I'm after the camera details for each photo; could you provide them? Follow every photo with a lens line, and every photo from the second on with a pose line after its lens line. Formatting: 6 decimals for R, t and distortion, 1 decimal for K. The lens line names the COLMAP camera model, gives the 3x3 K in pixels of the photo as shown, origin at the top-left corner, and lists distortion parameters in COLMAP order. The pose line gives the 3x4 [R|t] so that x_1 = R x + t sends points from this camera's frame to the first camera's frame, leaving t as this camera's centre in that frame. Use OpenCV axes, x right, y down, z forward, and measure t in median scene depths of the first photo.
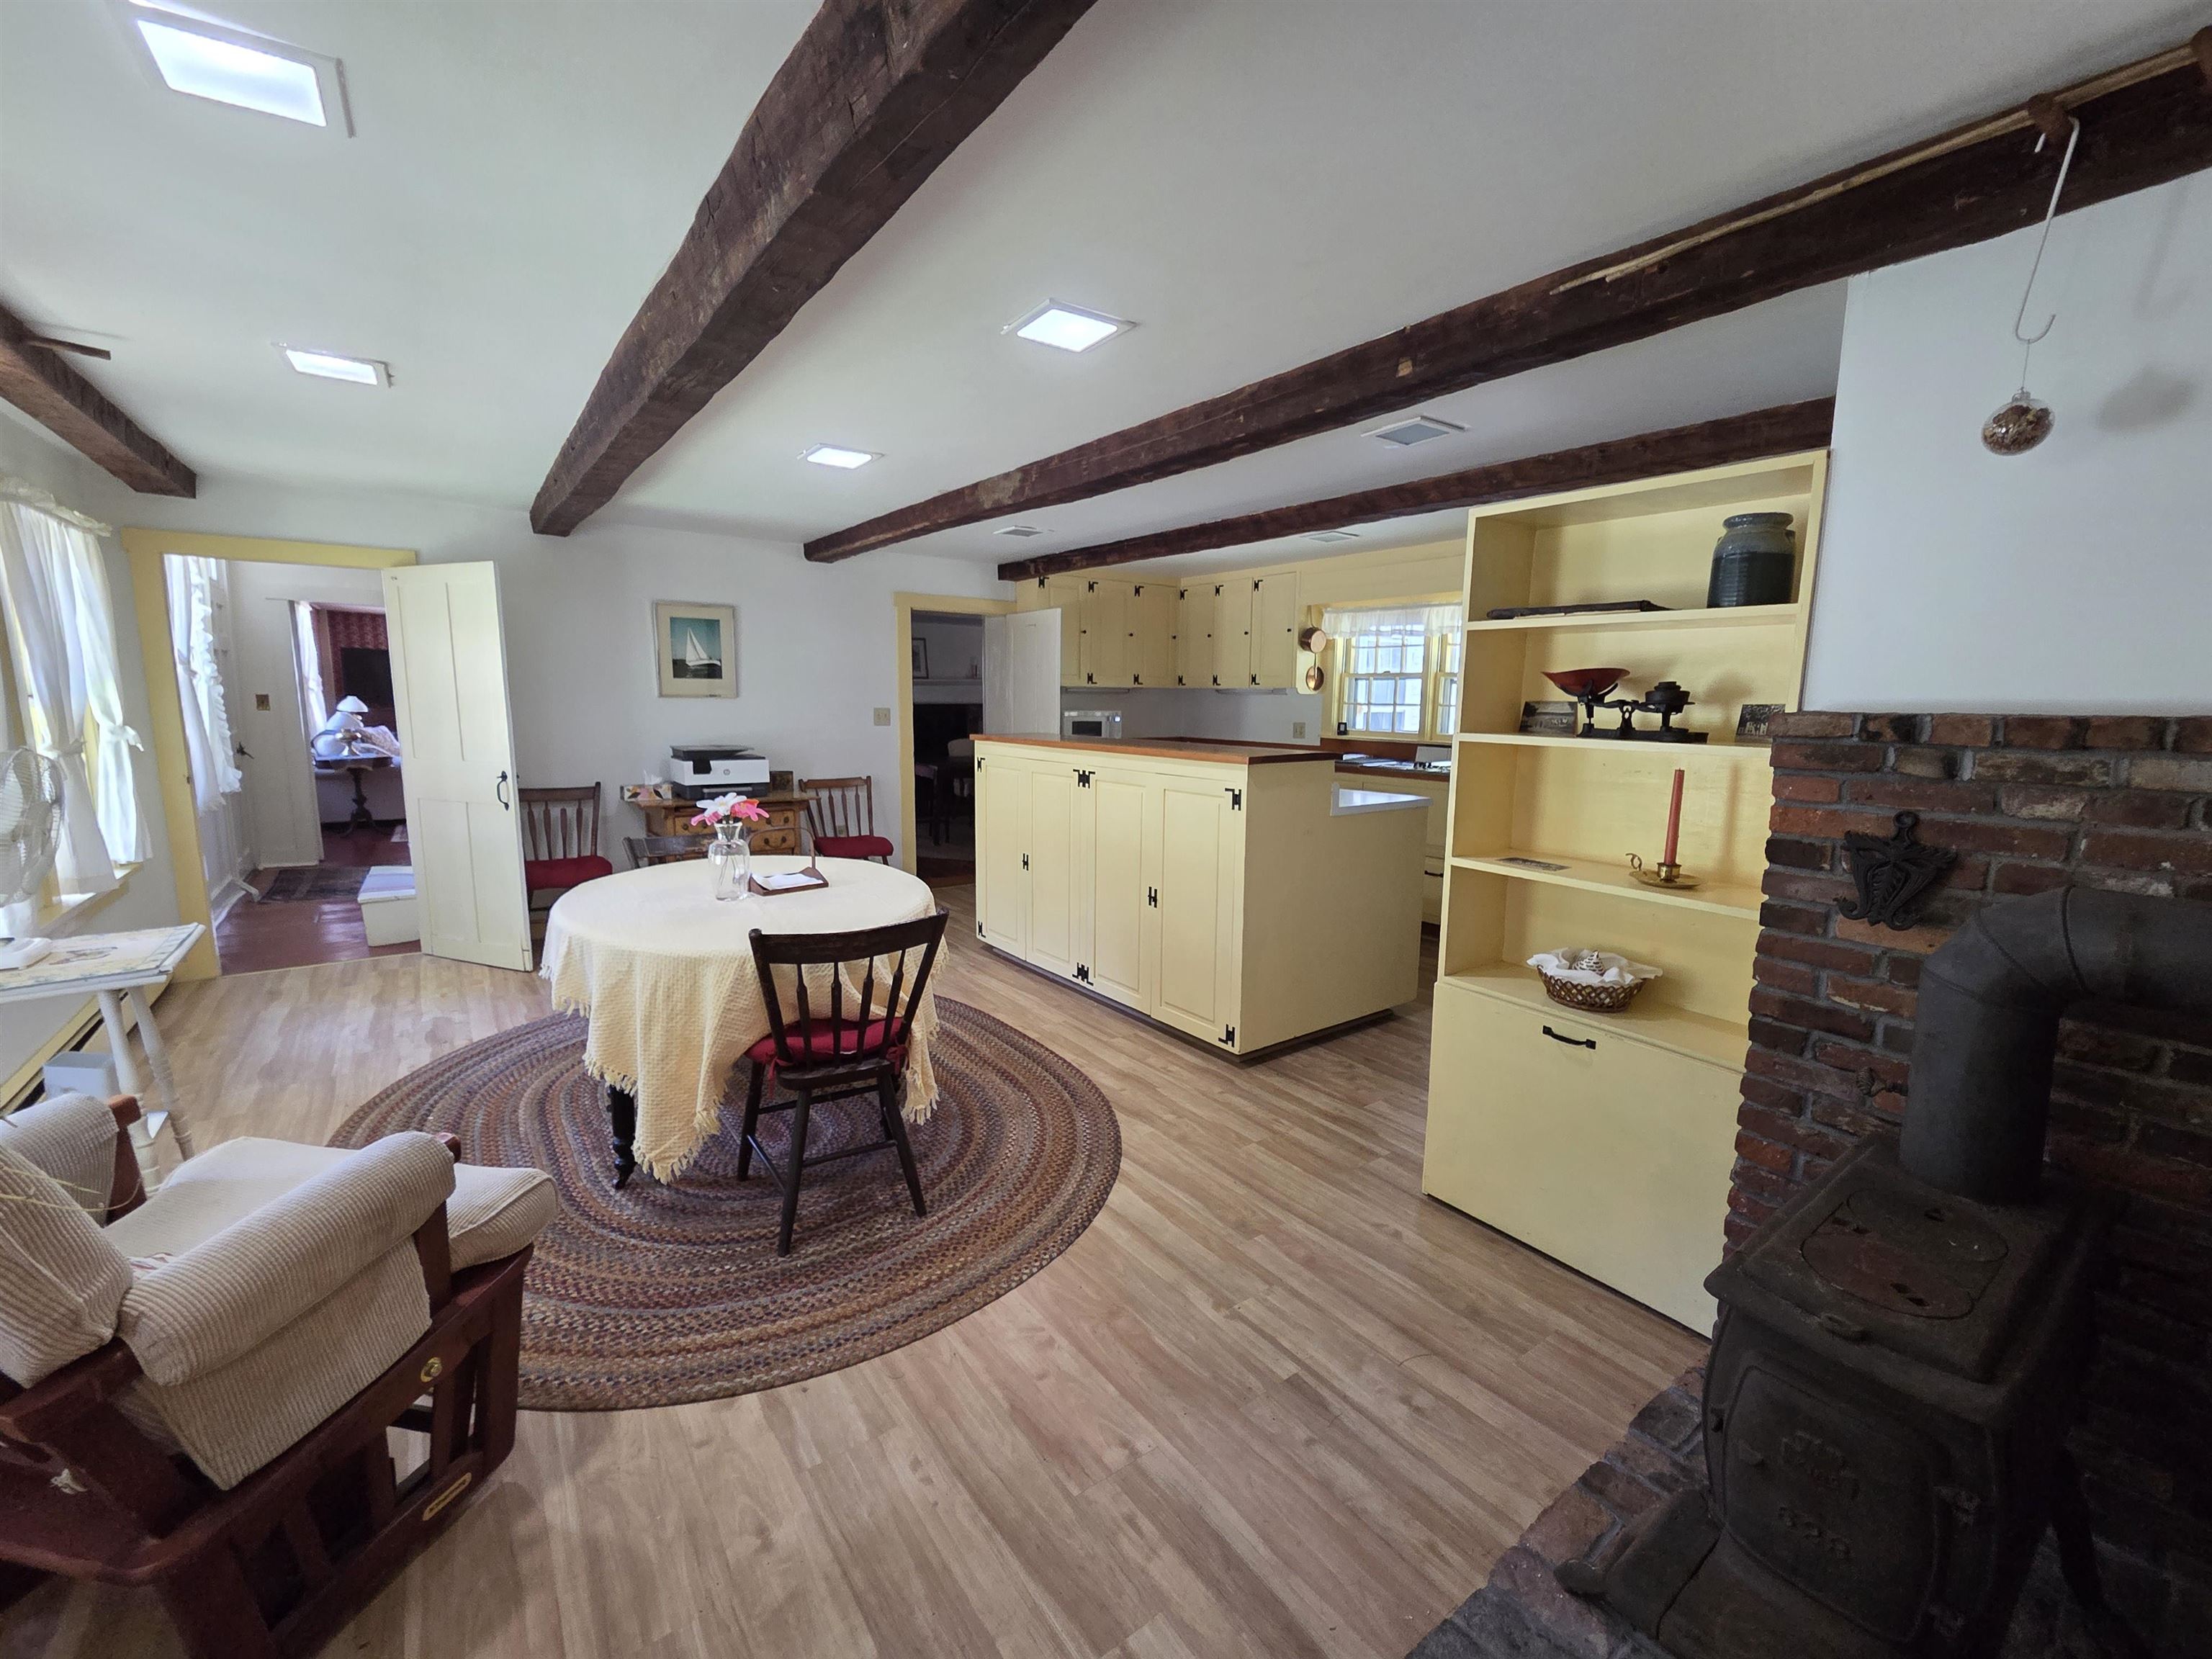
lens RADIAL K [[913.9, 0, 1120.8], [0, 913.9, 830.0], [0, 0, 1]] dist [0.001540, 0.000296]
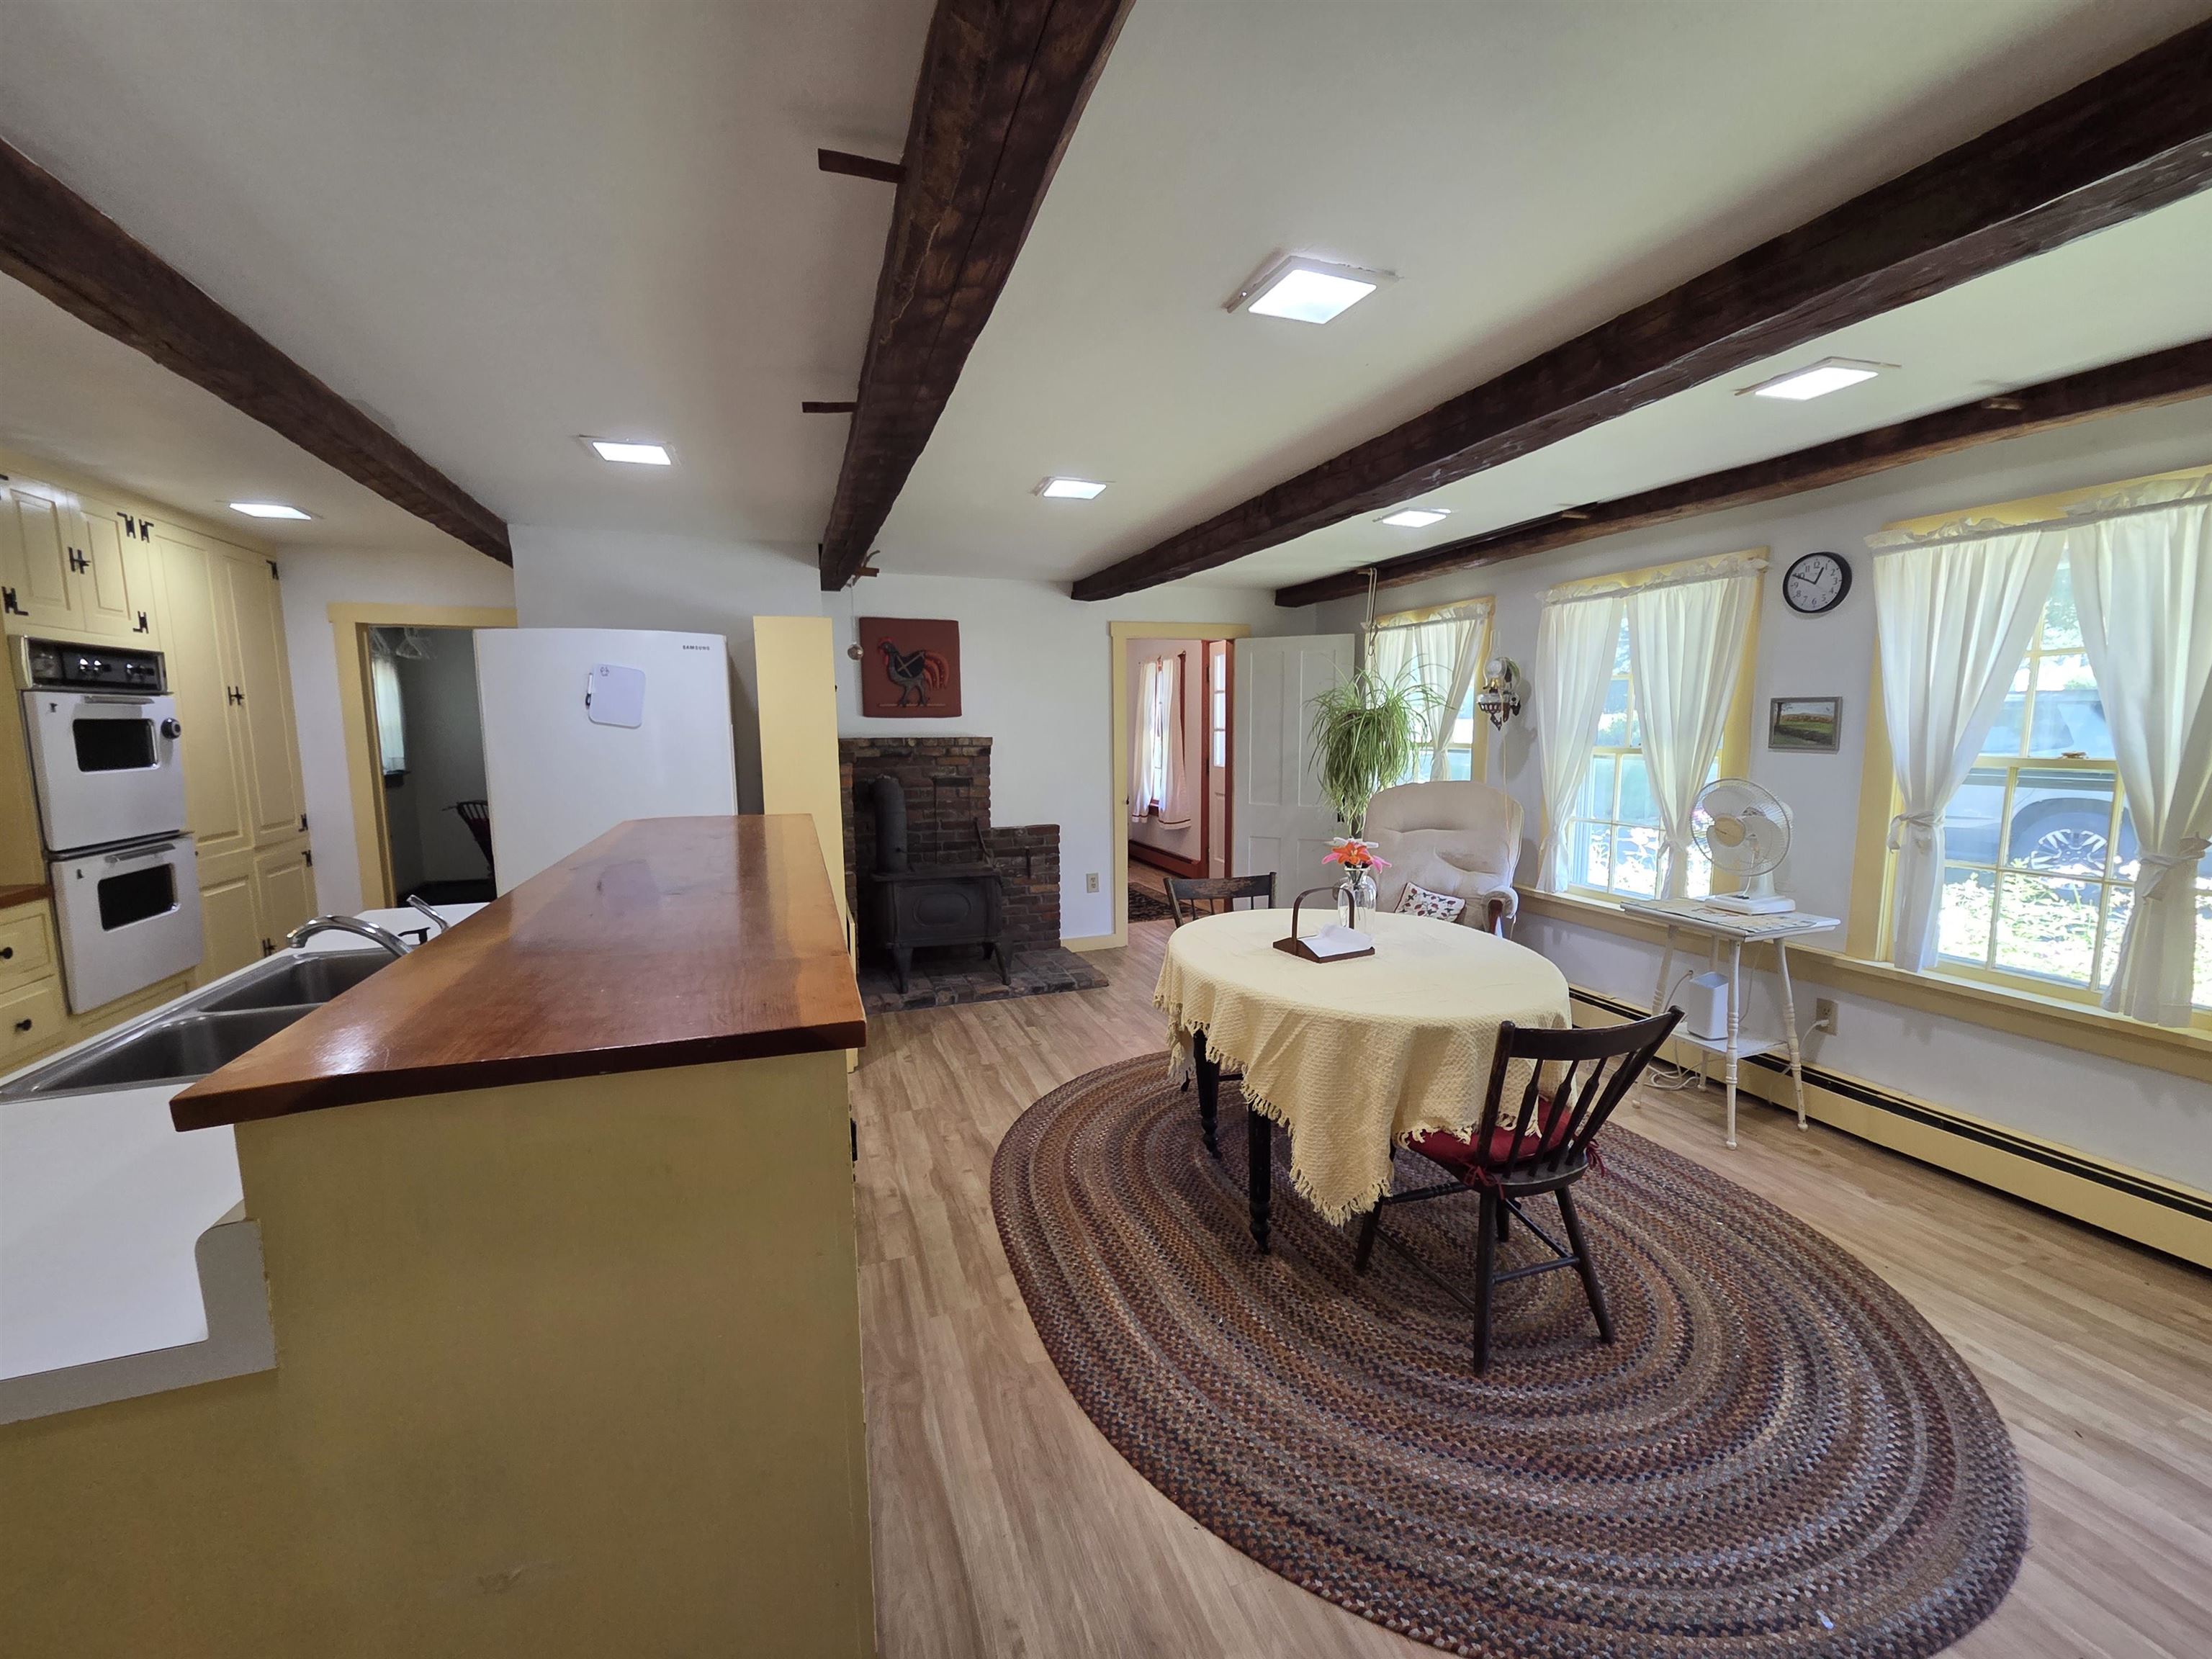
lens RADIAL K [[913.9, 0, 1123.9], [0, 913.9, 833.5], [0, 0, 1]] dist [0.001540, 0.000296]
pose [[-0.957910, -0.040573, 0.284186, -0.220775], [0.037091, 0.964170, 0.262678, -0.155136], [-0.284662, 0.262163, -0.922084, 0.954935]]
